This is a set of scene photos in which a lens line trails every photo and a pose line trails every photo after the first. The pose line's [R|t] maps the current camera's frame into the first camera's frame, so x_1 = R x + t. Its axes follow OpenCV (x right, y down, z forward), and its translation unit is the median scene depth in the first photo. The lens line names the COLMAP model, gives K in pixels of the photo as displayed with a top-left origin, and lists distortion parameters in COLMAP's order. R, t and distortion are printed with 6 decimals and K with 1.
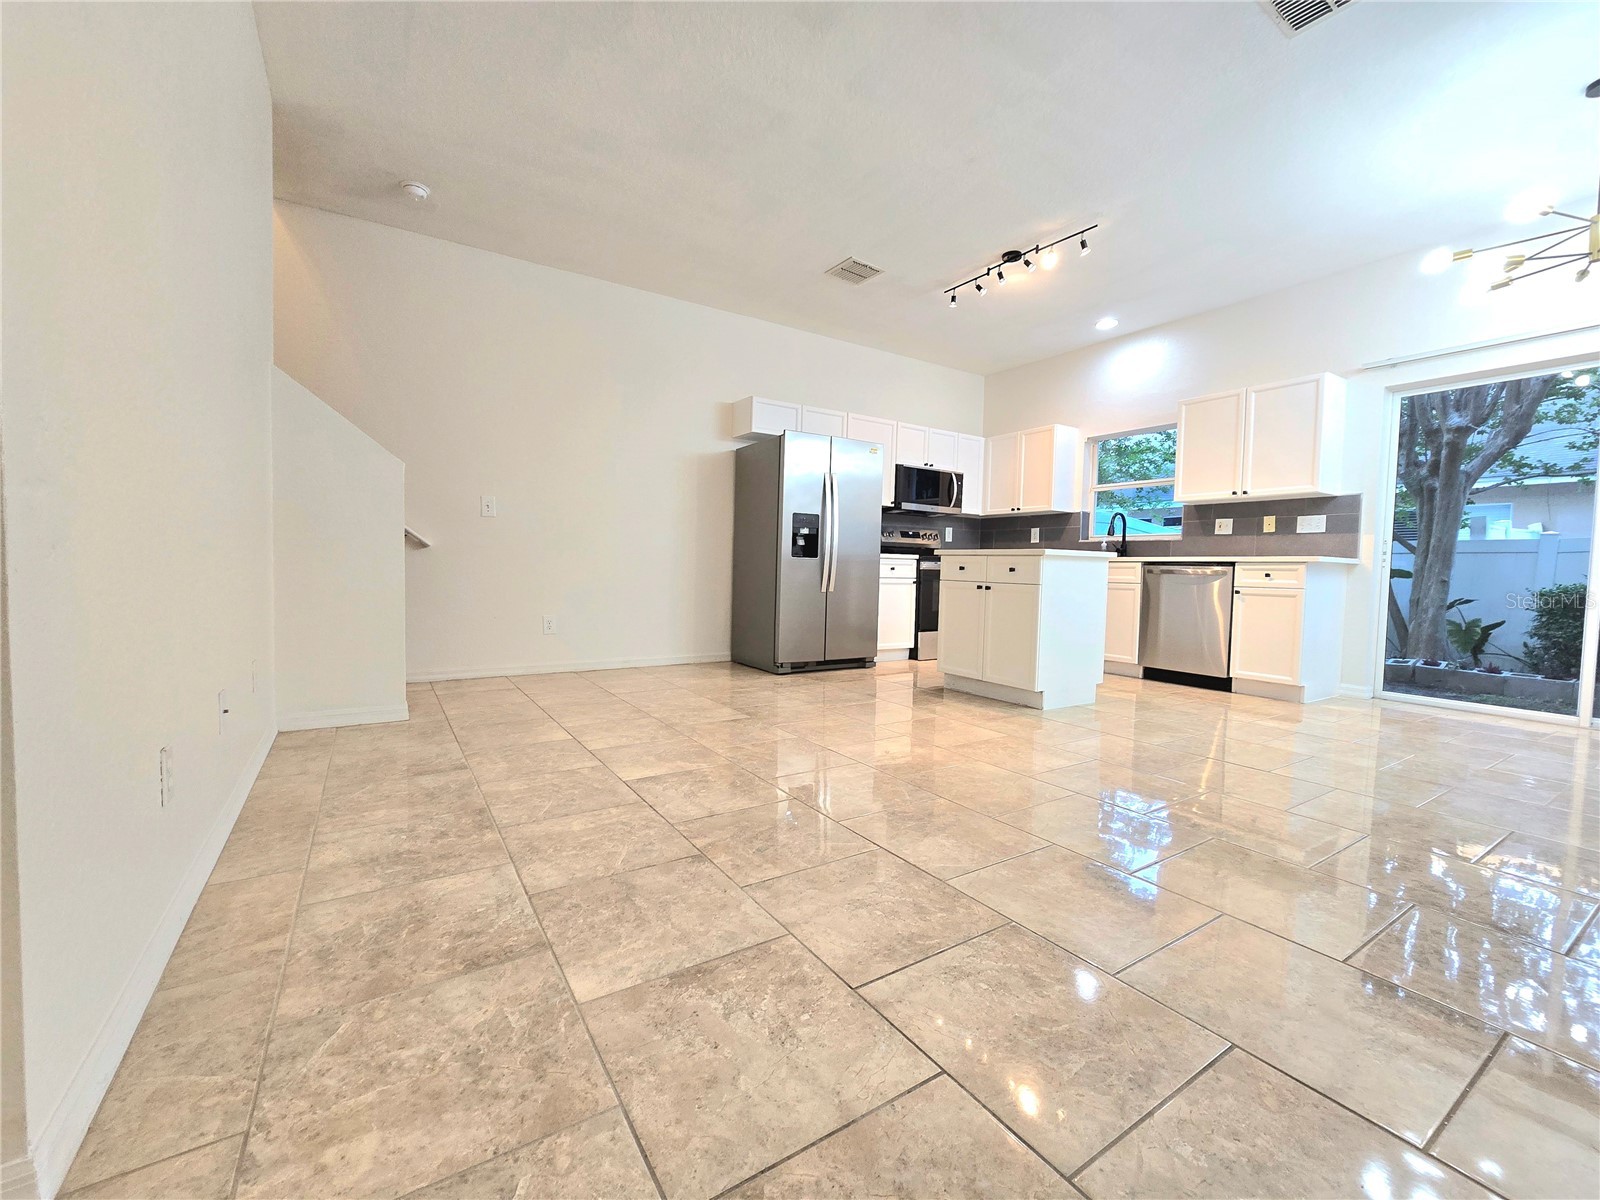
lens RADIAL K [[655.2, 0, 792.9], [0, 655.2, 599.3], [0, 0, 1]] dist [-0.008308, 0.002758]
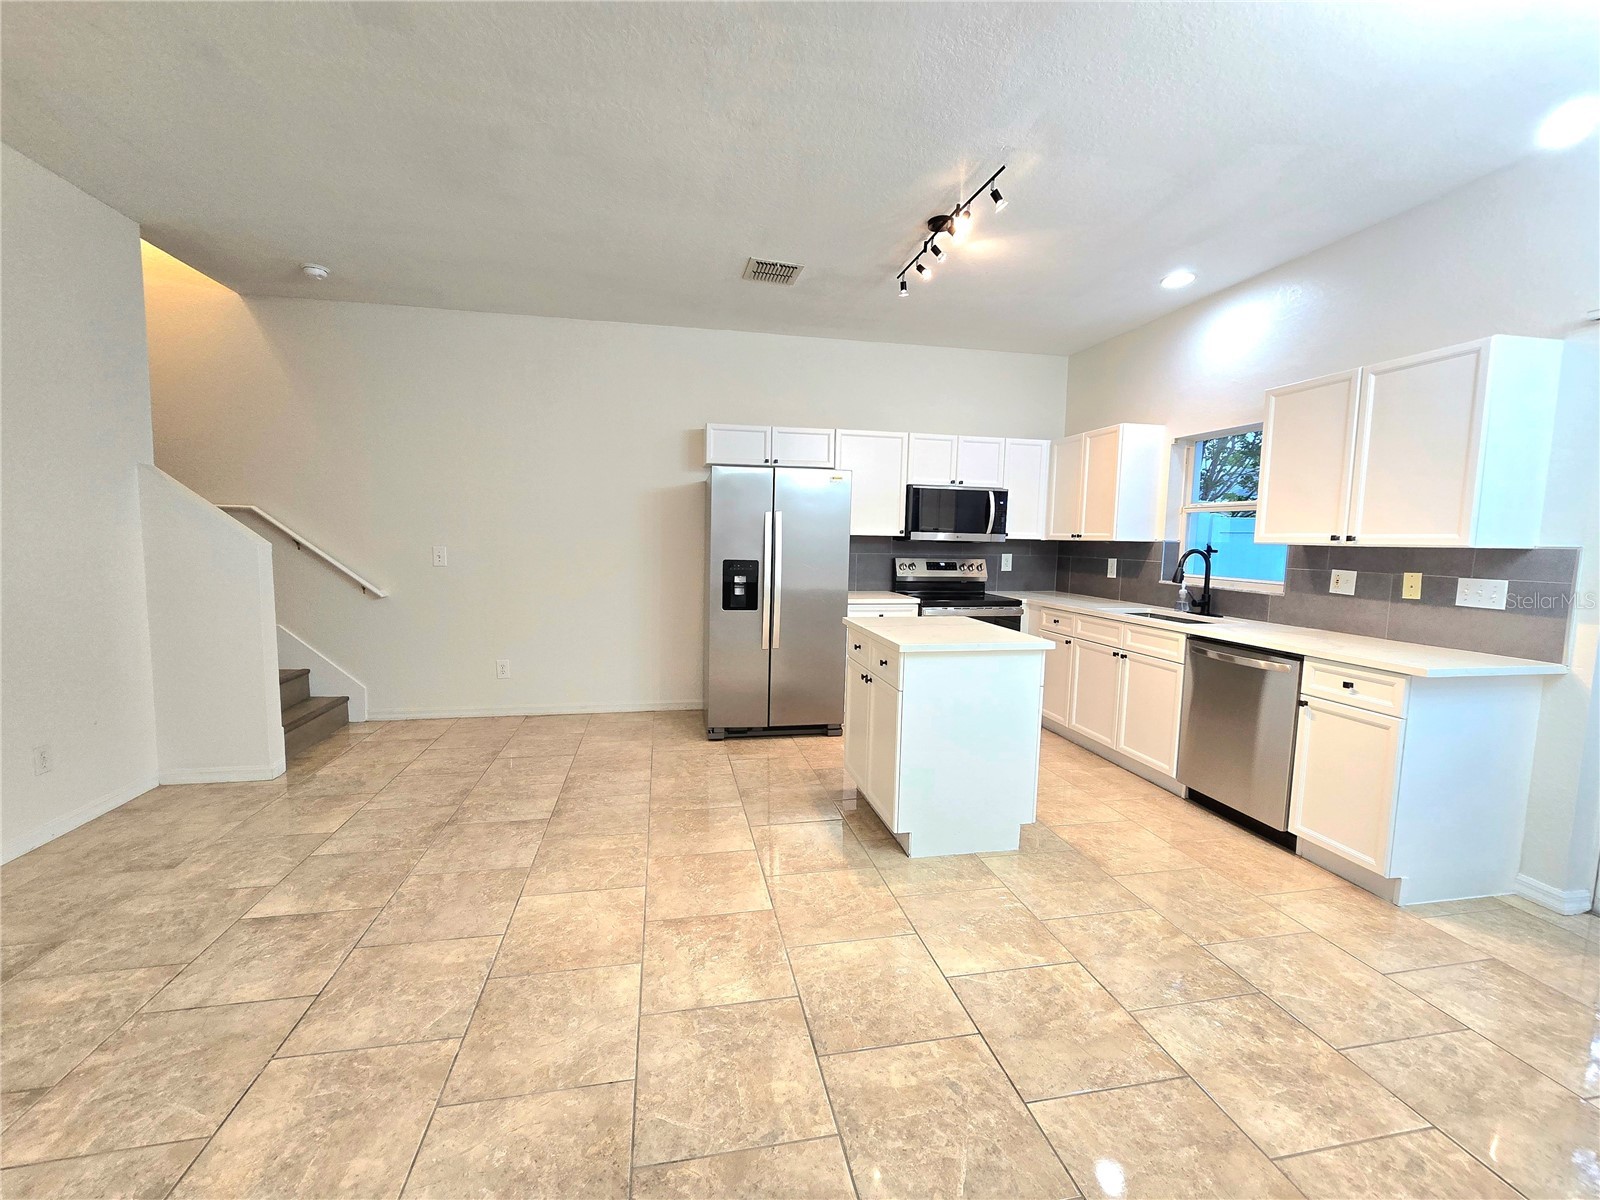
lens RADIAL K [[655.2, 0, 793.1], [0, 655.2, 600.4], [0, 0, 1]] dist [-0.008308, 0.002758]
pose [[0.930684, 0.030734, -0.364532, 0.396639], [-0.015611, 0.998894, 0.044363, -0.115087], [0.365492, -0.035597, 0.930134, 0.211022]]
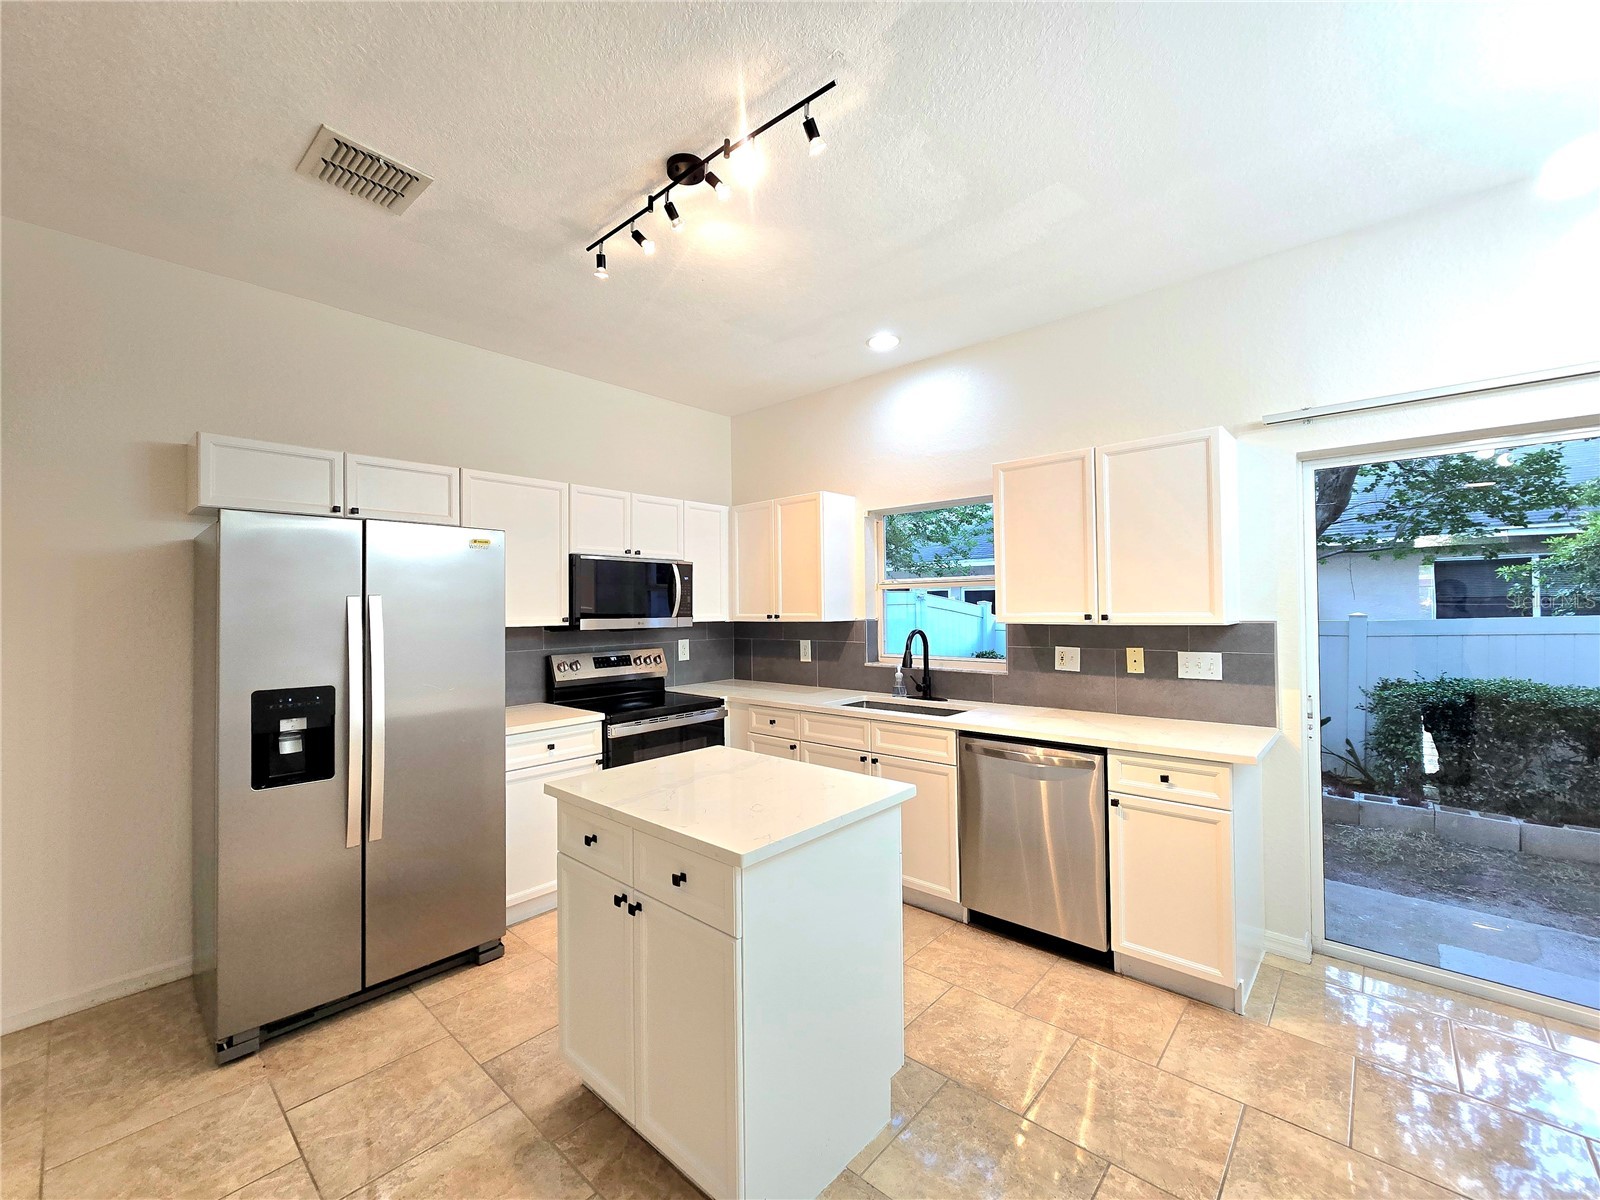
lens RADIAL K [[655.2, 0, 791.6], [0, 655.2, 600.6], [0, 0, 1]] dist [-0.008308, 0.002758]
pose [[0.964278, -0.031155, 0.263052, 0.234749], [0.046651, 0.997511, -0.052869, -0.149124], [-0.260750, 0.063252, 0.963332, 0.455107]]
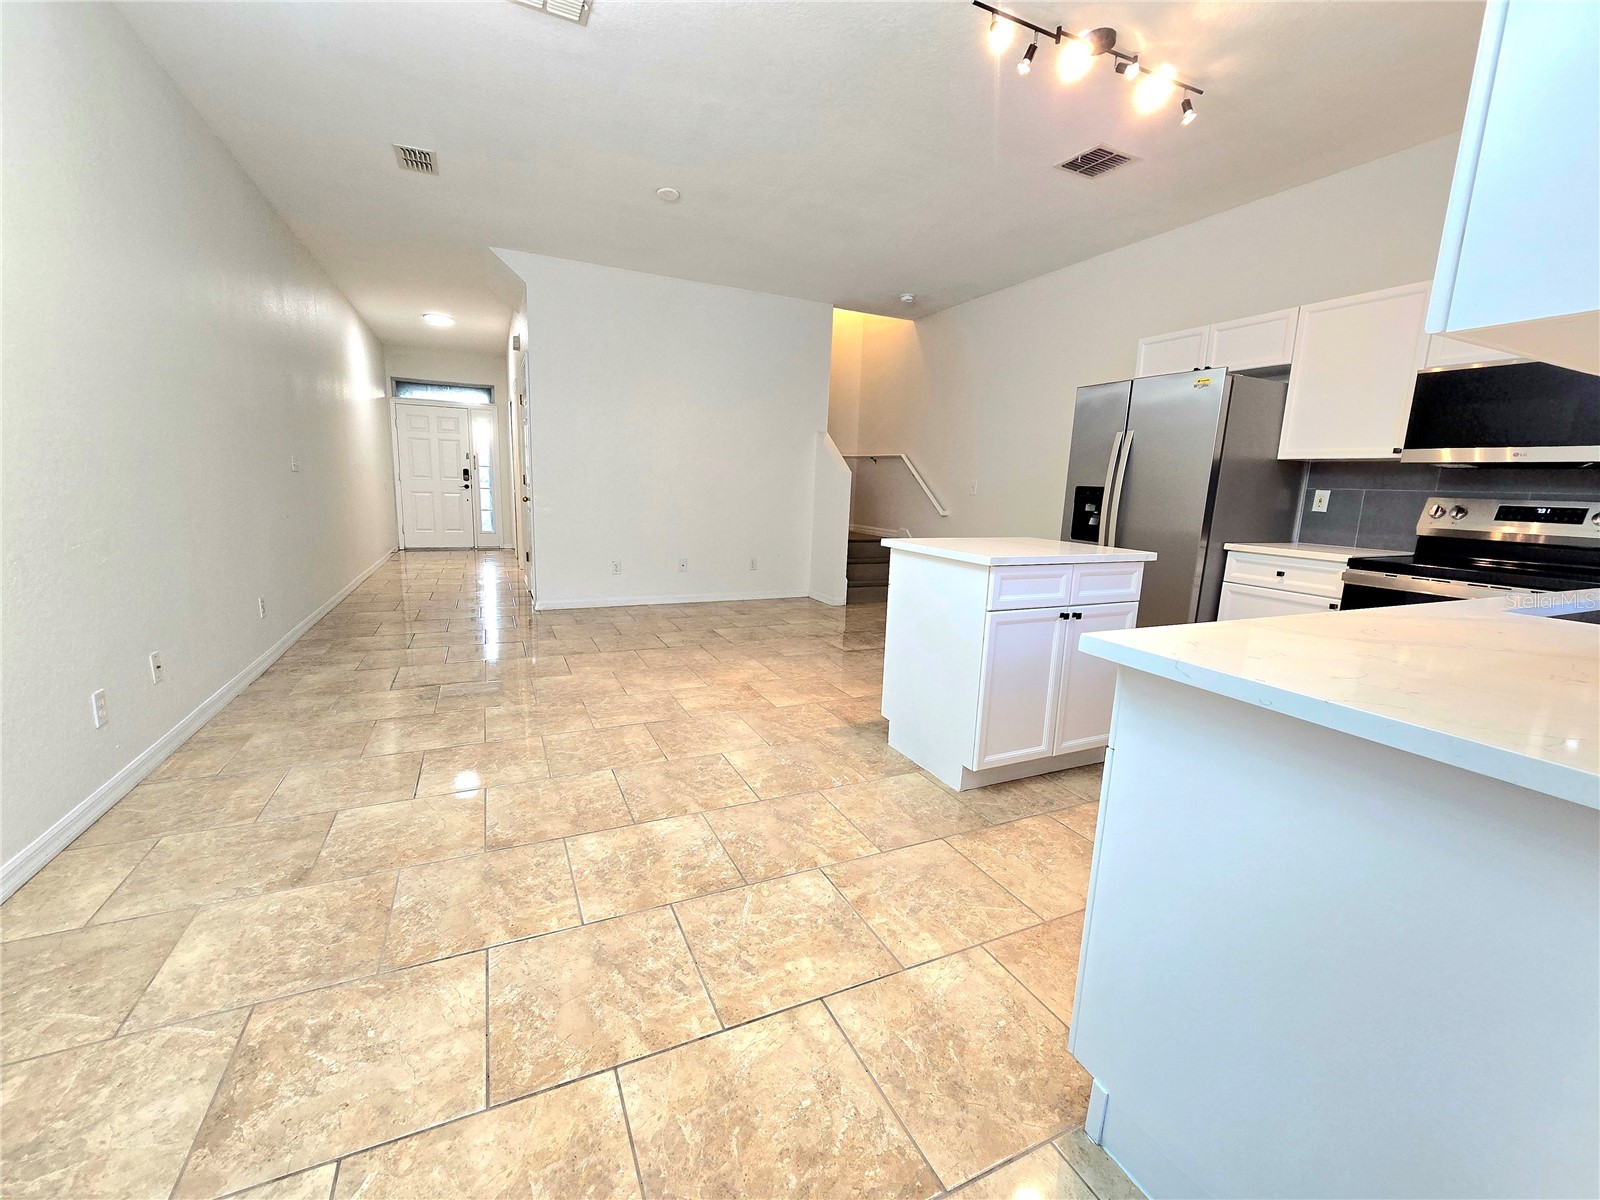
lens RADIAL K [[655.2, 0, 794.6], [0, 655.2, 601.3], [0, 0, 1]] dist [-0.008308, 0.002758]
pose [[-0.130317, 0.151975, -0.979756, 0.873509], [-0.085702, 0.982757, 0.163840, -0.090945], [0.987761, 0.105318, -0.115045, 0.733280]]
